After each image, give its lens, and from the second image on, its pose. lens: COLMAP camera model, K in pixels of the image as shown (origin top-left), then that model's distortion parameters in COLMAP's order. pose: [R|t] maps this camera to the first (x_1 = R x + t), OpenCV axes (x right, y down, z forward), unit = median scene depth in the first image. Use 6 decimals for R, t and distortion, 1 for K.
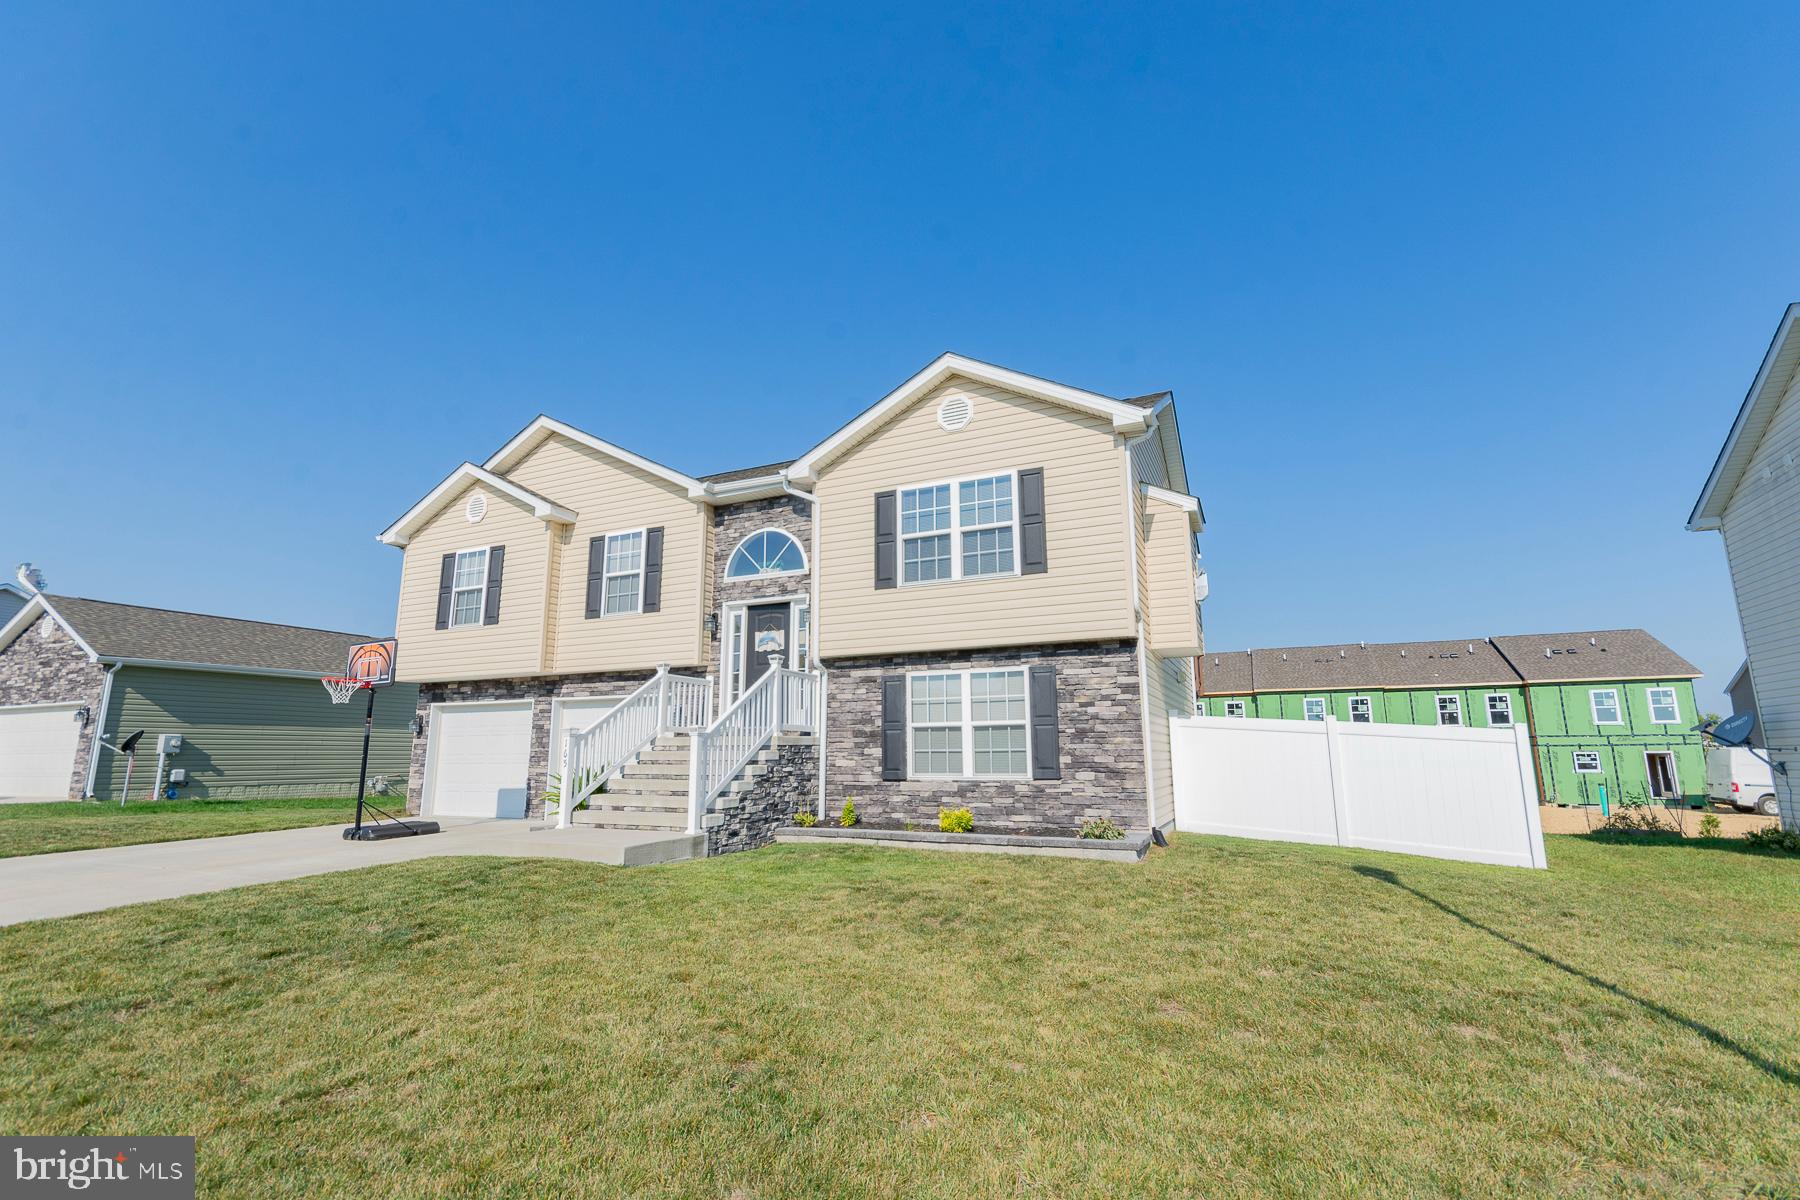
lens RADIAL K [[807.2, 0, 896.5], [0, 807.2, 602.6], [0, 0, 1]] dist [0.006608, -0.000517]
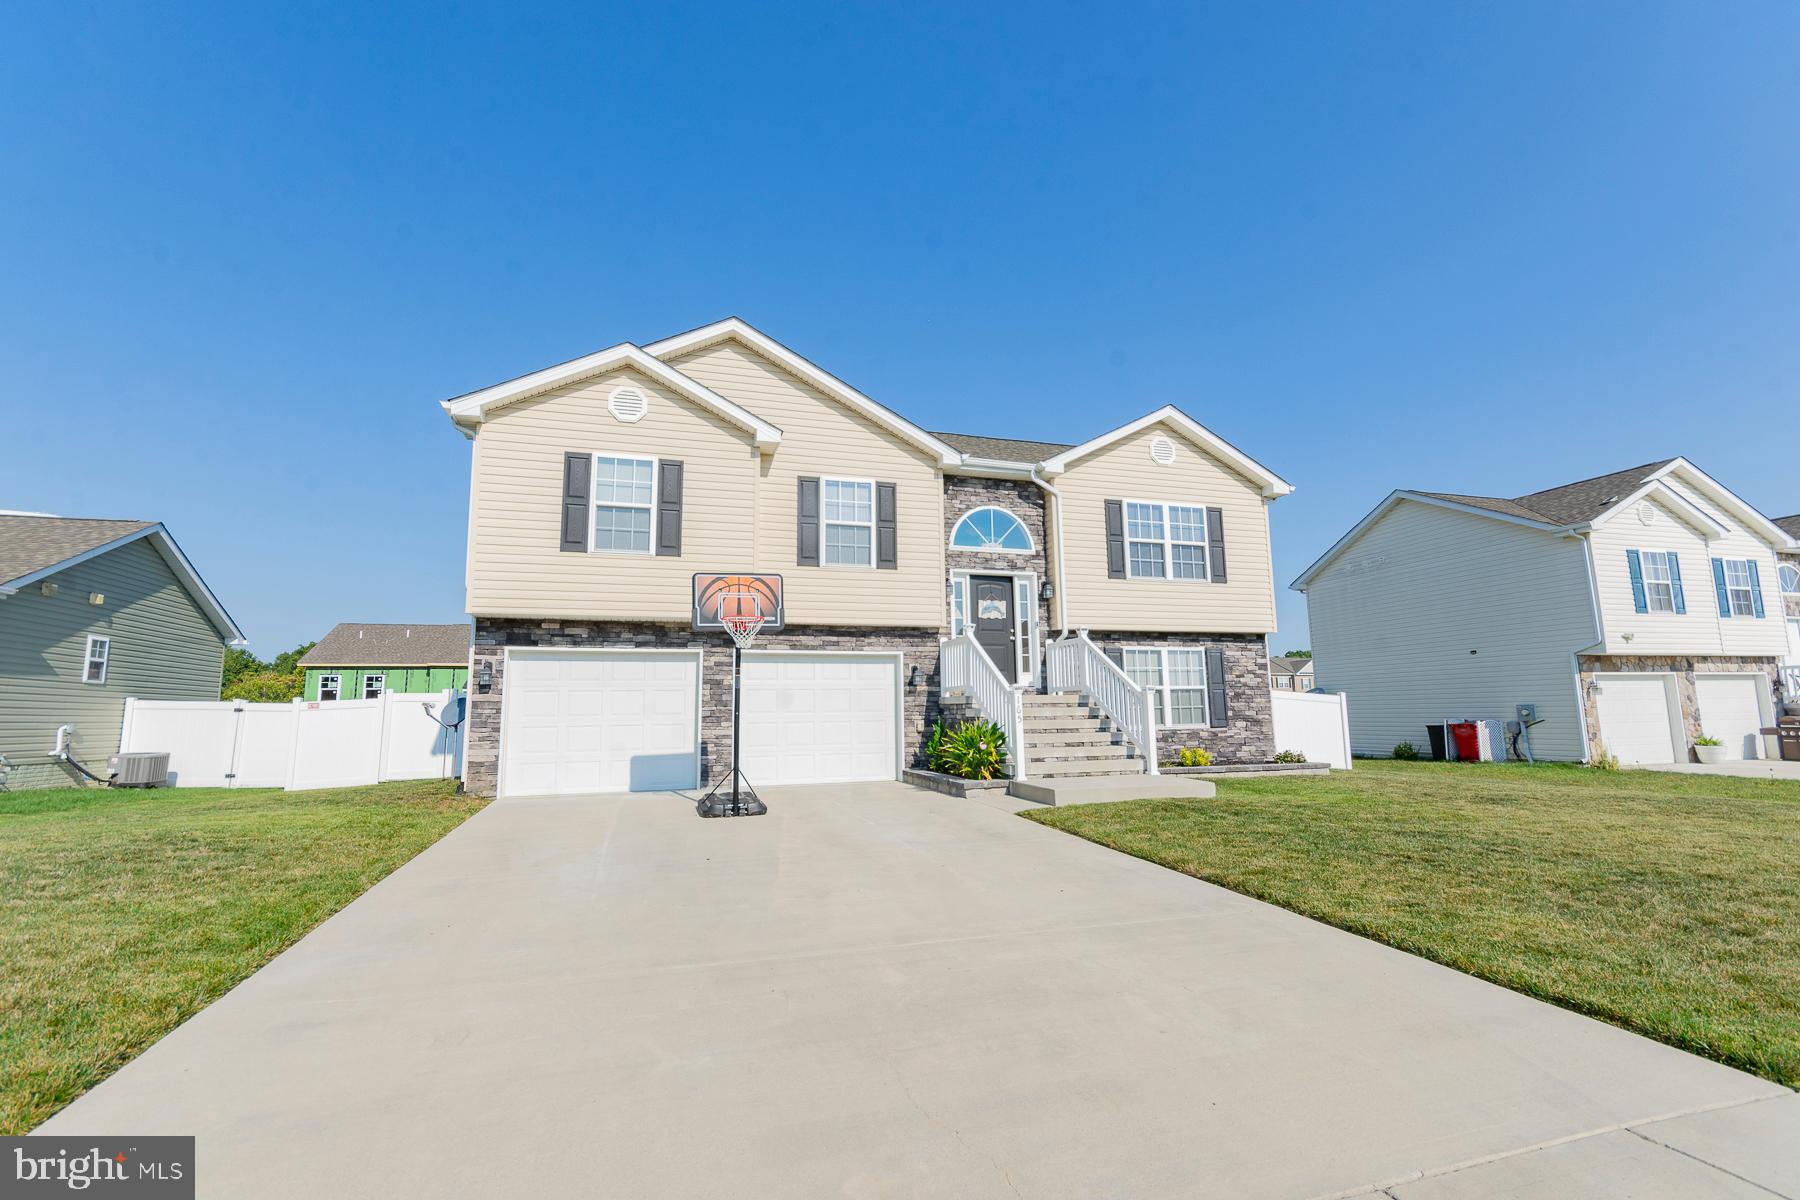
lens RADIAL K [[787.4, 0, 899.8], [0, 787.4, 602.9], [0, 0, 1]] dist [0.005633, -0.000066]
pose [[0.739944, 0.088673, 0.666798, -1.037615], [-0.114917, 0.993365, -0.004577, 0.062004], [-0.662779, -0.073240, 0.745225, 0.303658]]
